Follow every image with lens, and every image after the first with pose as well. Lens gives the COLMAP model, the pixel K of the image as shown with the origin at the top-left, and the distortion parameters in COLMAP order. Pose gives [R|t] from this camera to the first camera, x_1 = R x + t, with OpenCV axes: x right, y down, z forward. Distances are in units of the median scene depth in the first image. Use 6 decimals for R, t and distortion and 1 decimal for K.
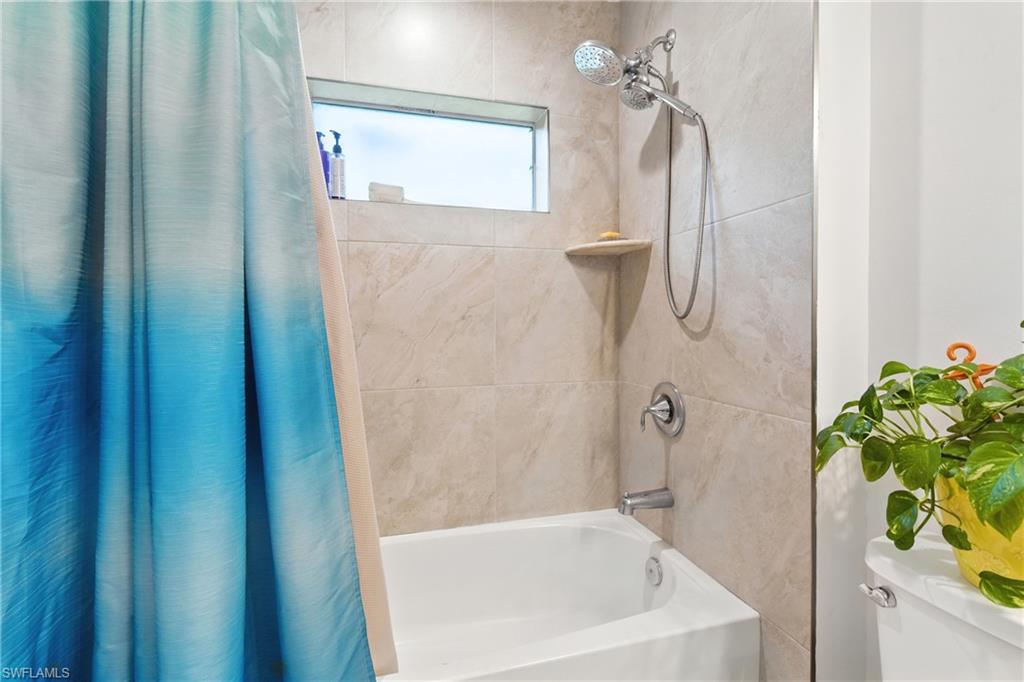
lens RADIAL K [[472.8, 0, 512.0], [0, 472.8, 341.0], [0, 0, 1]] dist [0.002574, -0.000017]
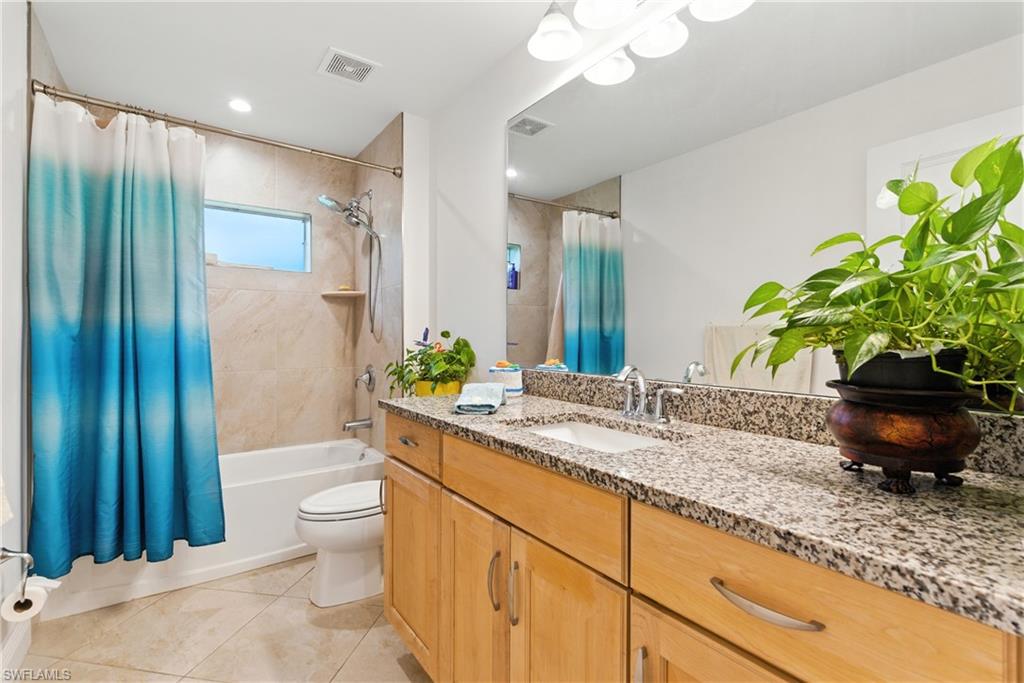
lens RADIAL K [[472.8, 0, 512.0], [0, 472.8, 341.5], [0, 0, 1]] dist [0.002574, -0.000017]
pose [[0.943298, 0.000639, 0.331946, 0.202107], [0.006961, 0.999740, -0.021704, 0.032356], [-0.331874, 0.022784, 0.943049, -0.932902]]
